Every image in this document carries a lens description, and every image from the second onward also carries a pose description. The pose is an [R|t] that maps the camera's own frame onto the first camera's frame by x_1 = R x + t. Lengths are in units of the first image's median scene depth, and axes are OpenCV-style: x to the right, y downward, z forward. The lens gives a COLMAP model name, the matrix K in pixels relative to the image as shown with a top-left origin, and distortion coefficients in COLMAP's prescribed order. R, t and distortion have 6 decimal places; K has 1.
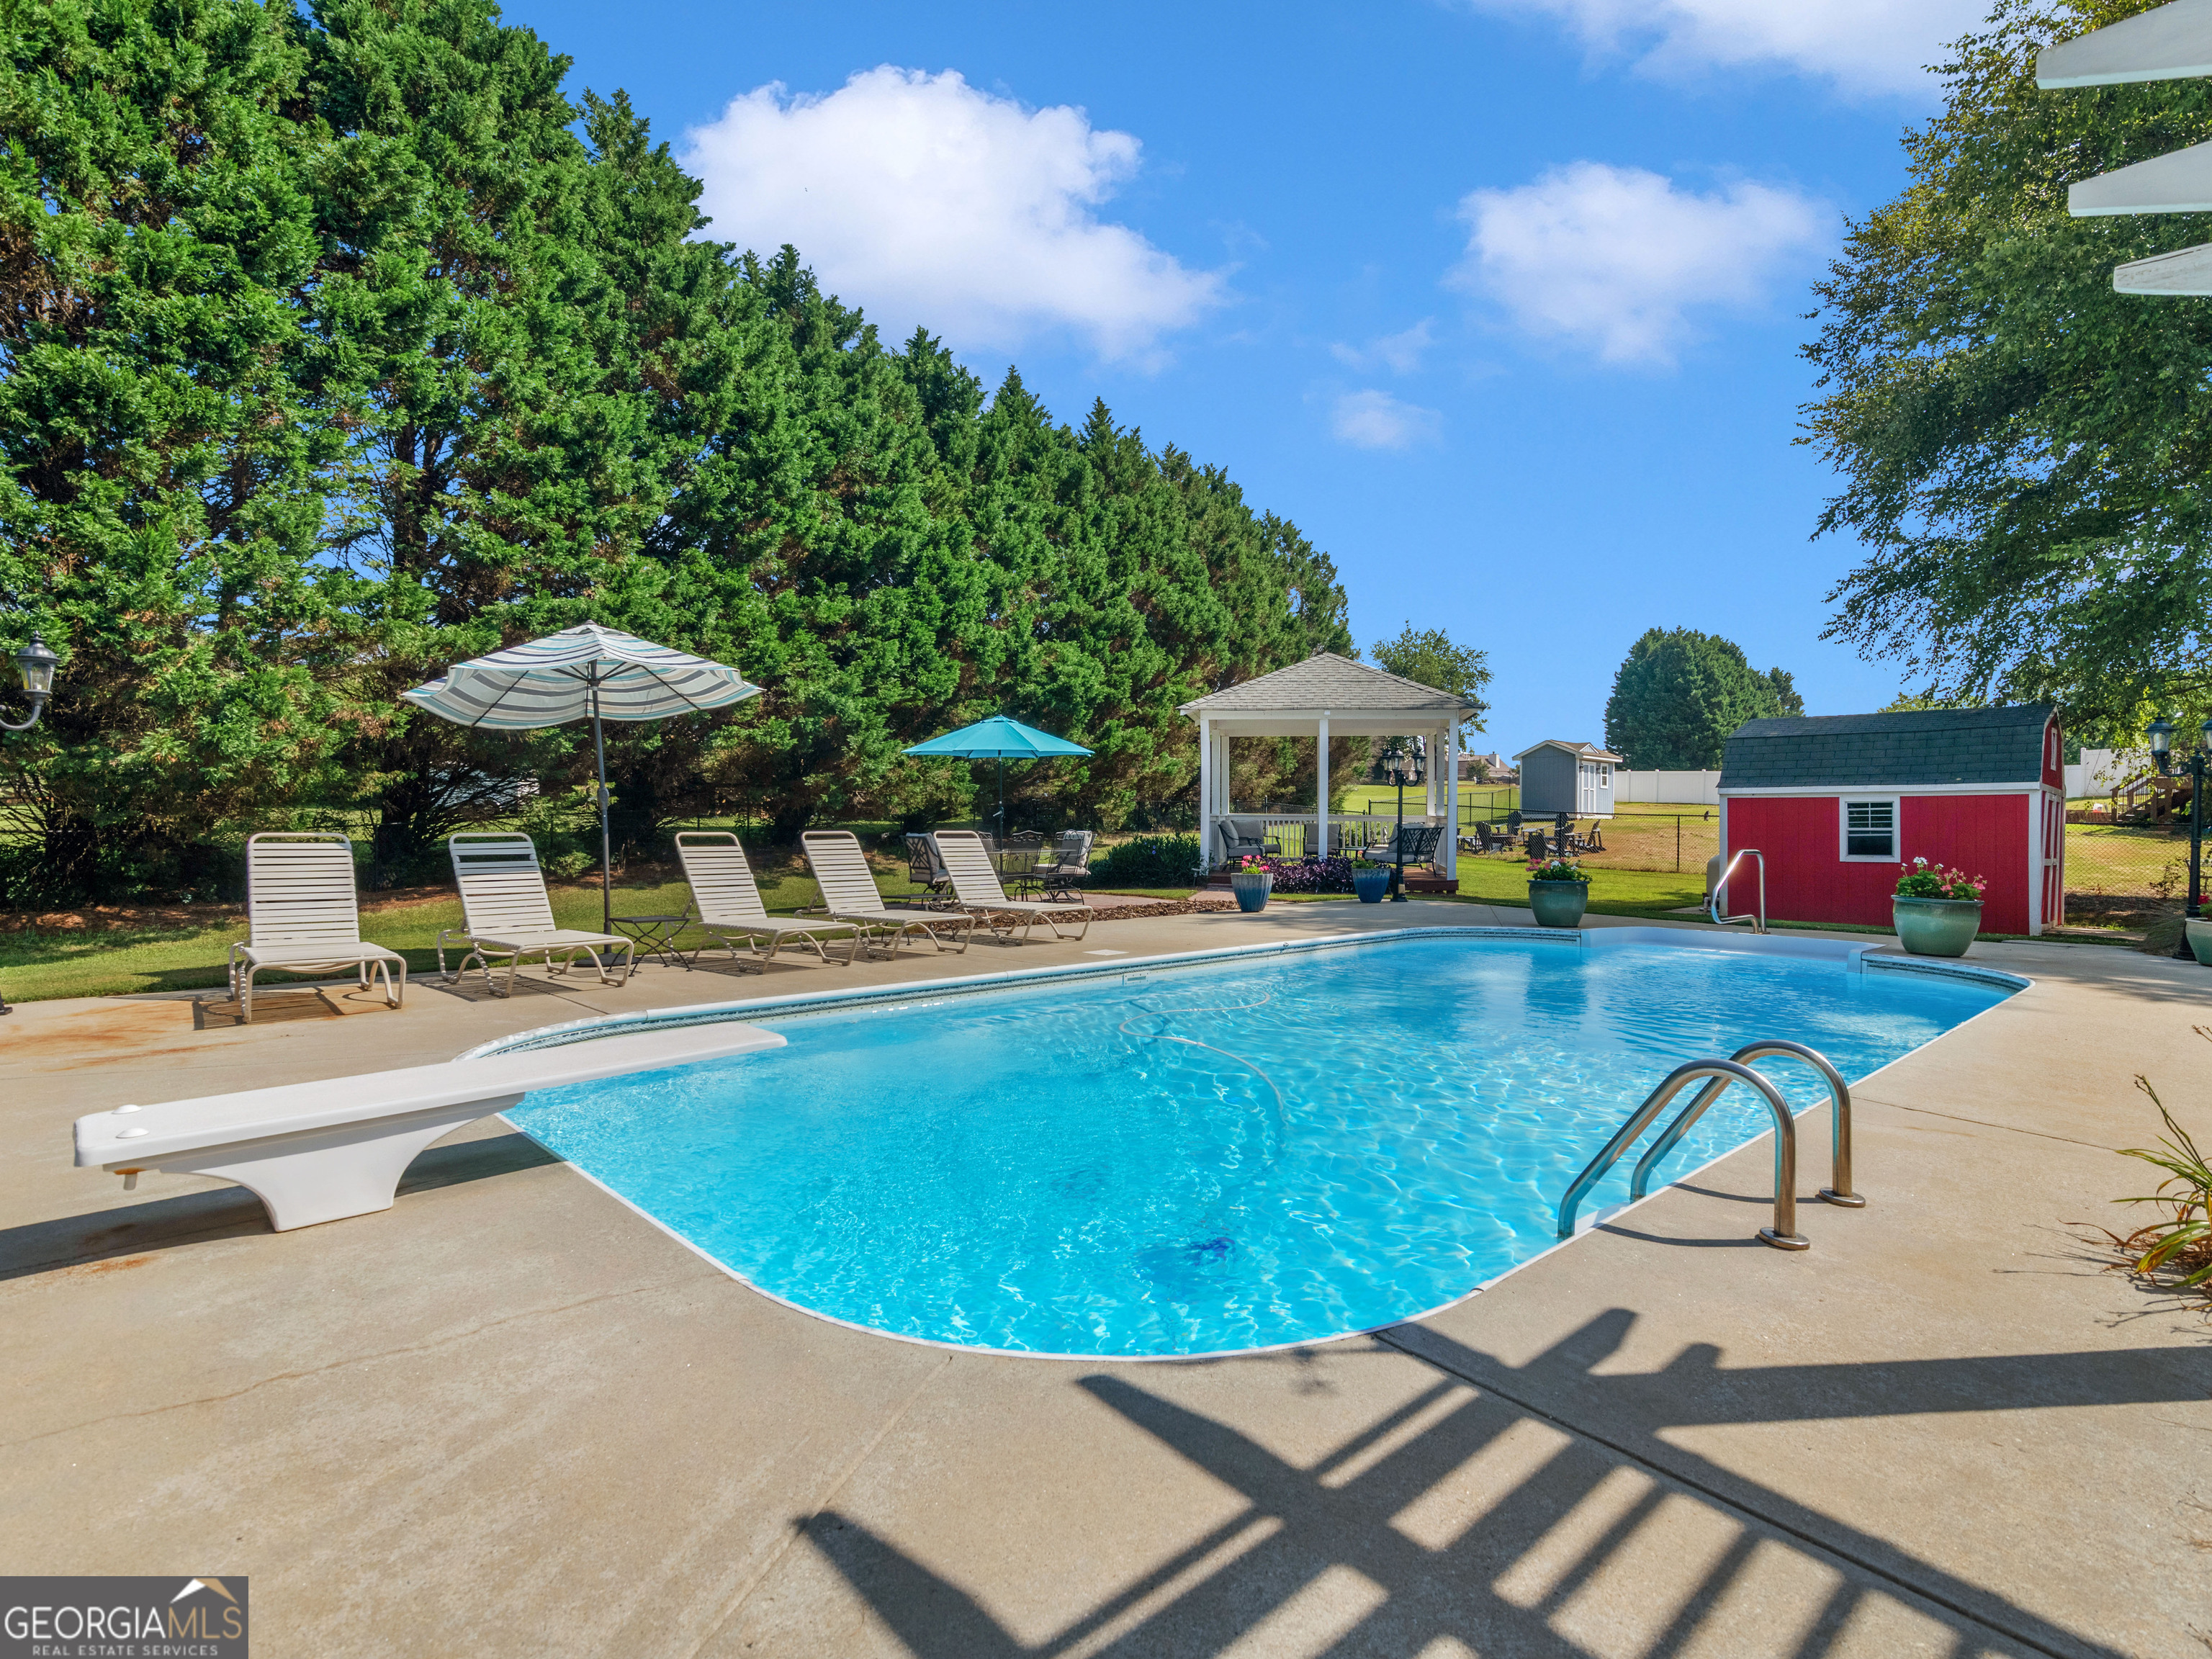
lens RADIAL K [[1157.4, 0, 1106.6], [0, 1157.4, 817.3], [0, 0, 1]] dist [0.001038, -0.000577]
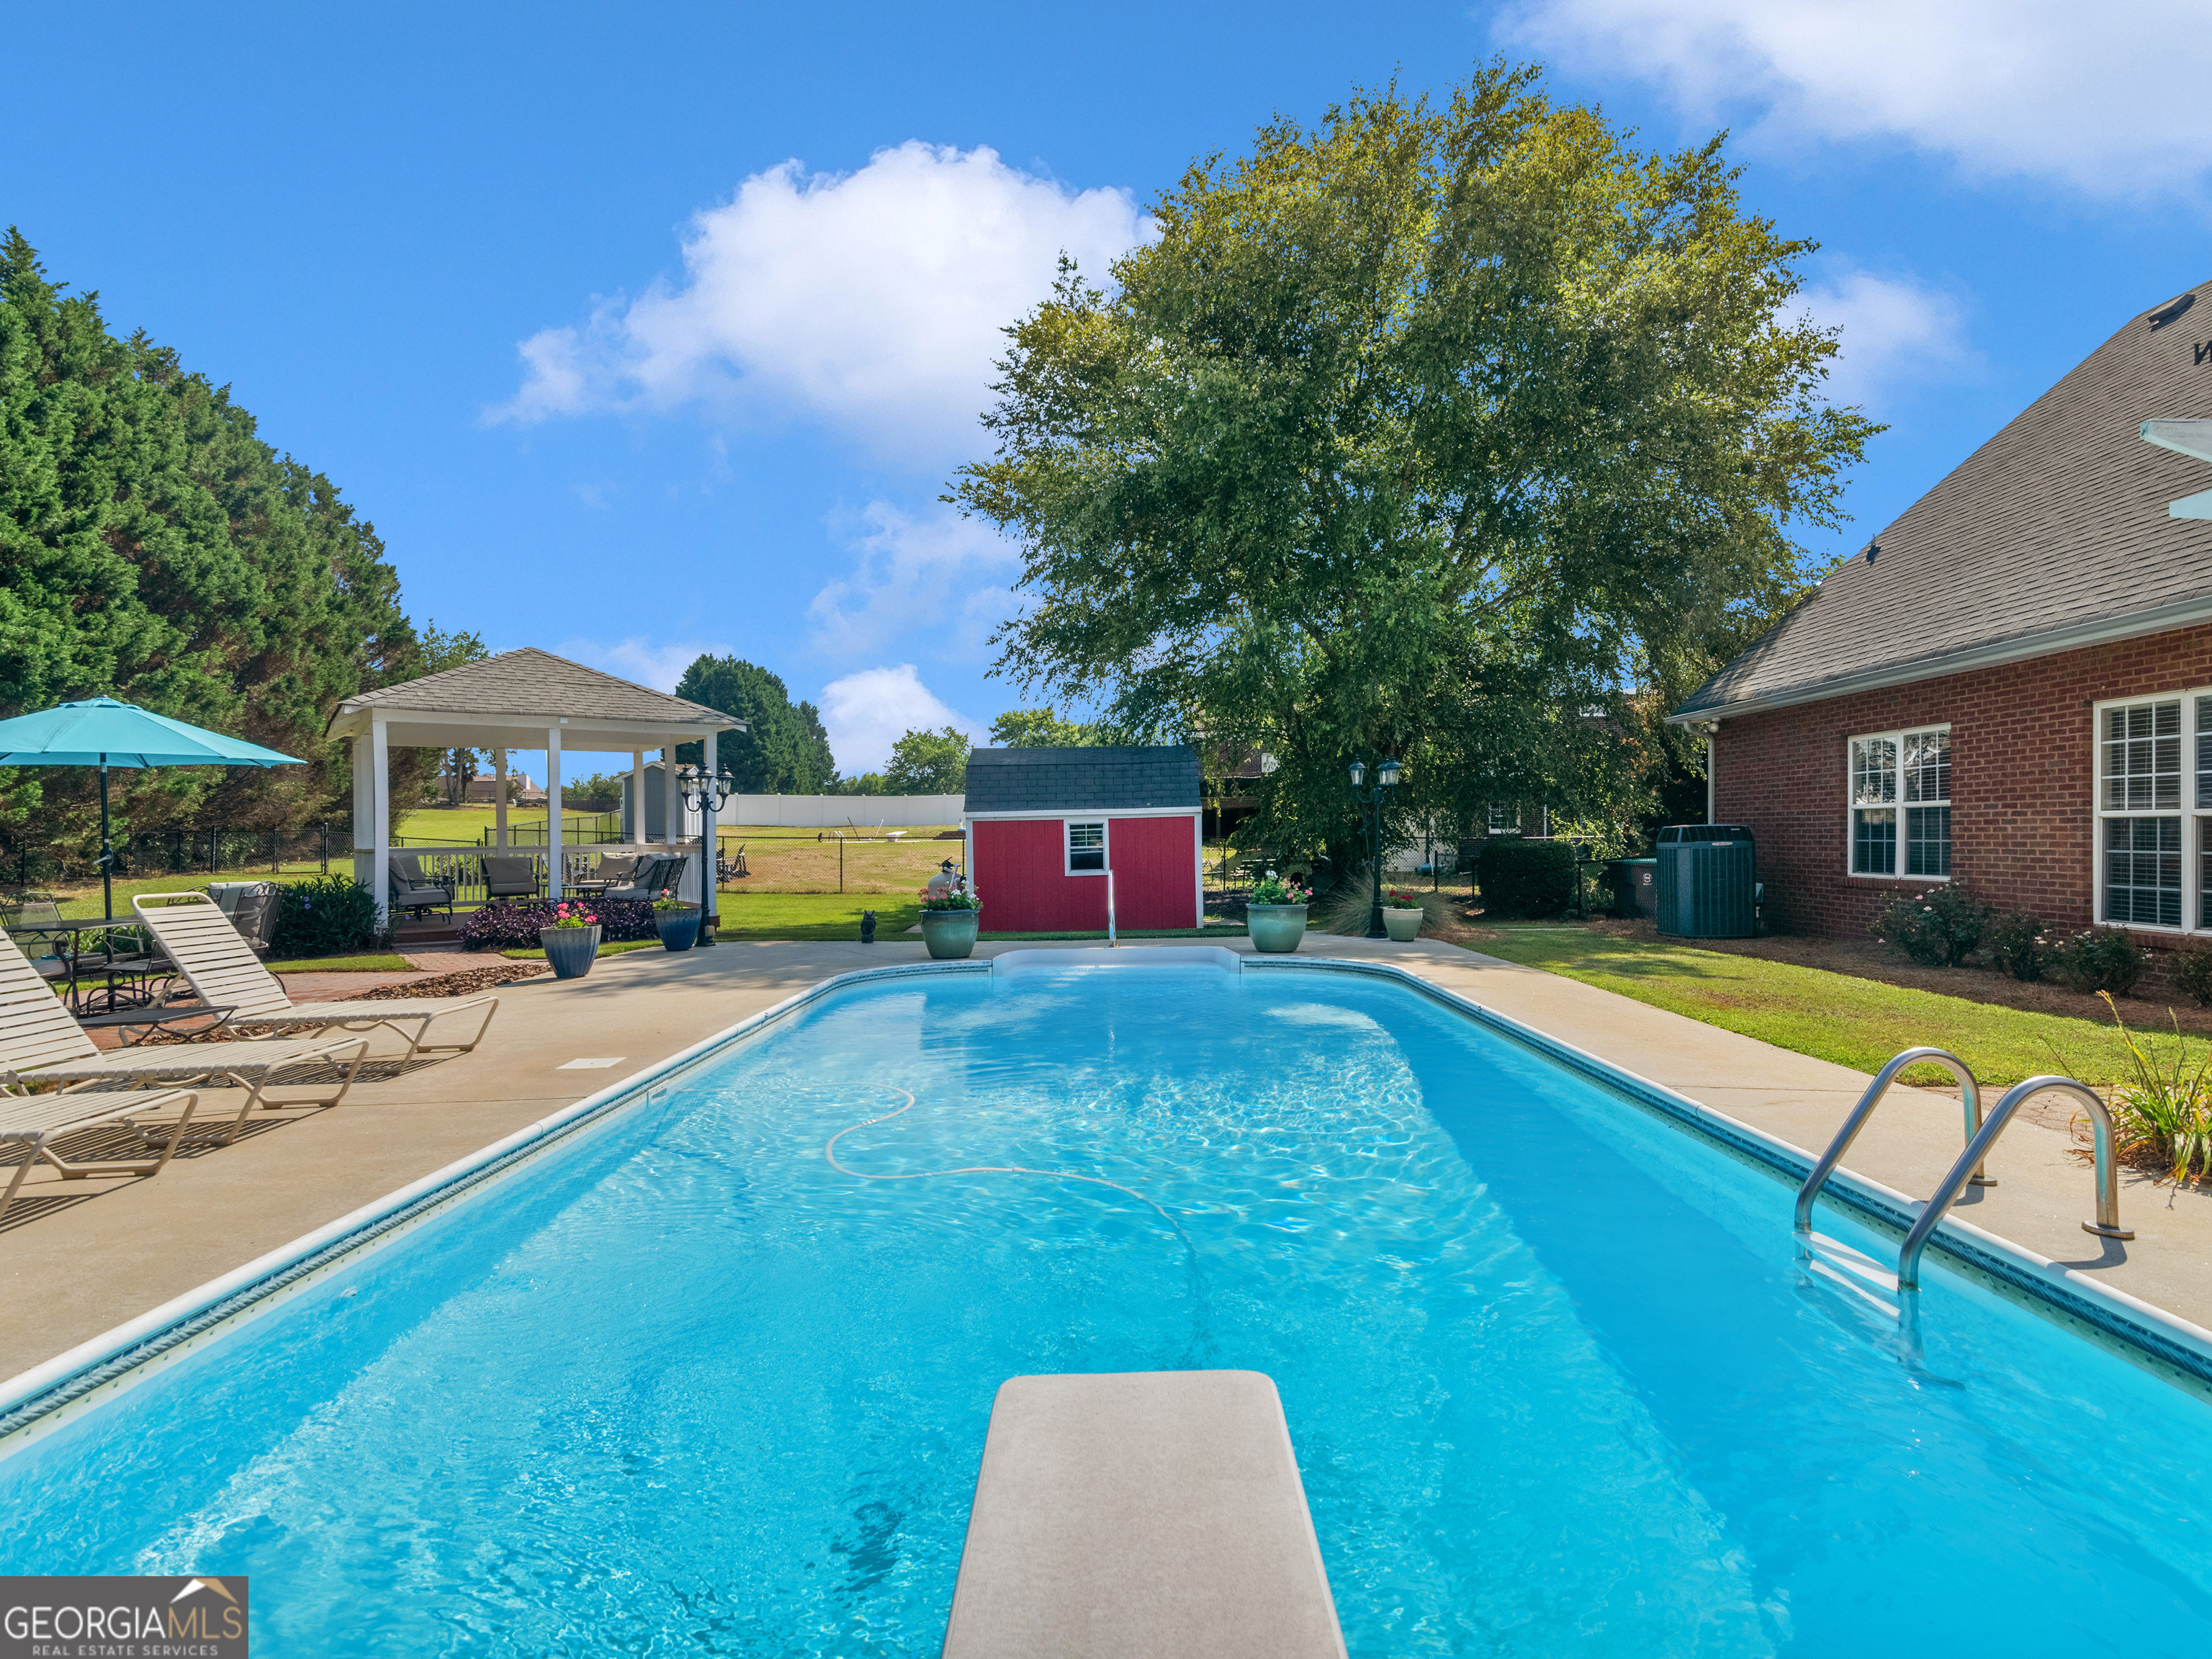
lens RADIAL K [[1157.4, 0, 1114.9], [0, 1157.4, 834.4], [0, 0, 1]] dist [0.001038, -0.000577]
pose [[0.675346, -0.017982, 0.737282, -0.080440], [0.021359, 0.999760, 0.004820, -0.003401], [-0.737192, 0.012493, 0.675568, 0.092123]]
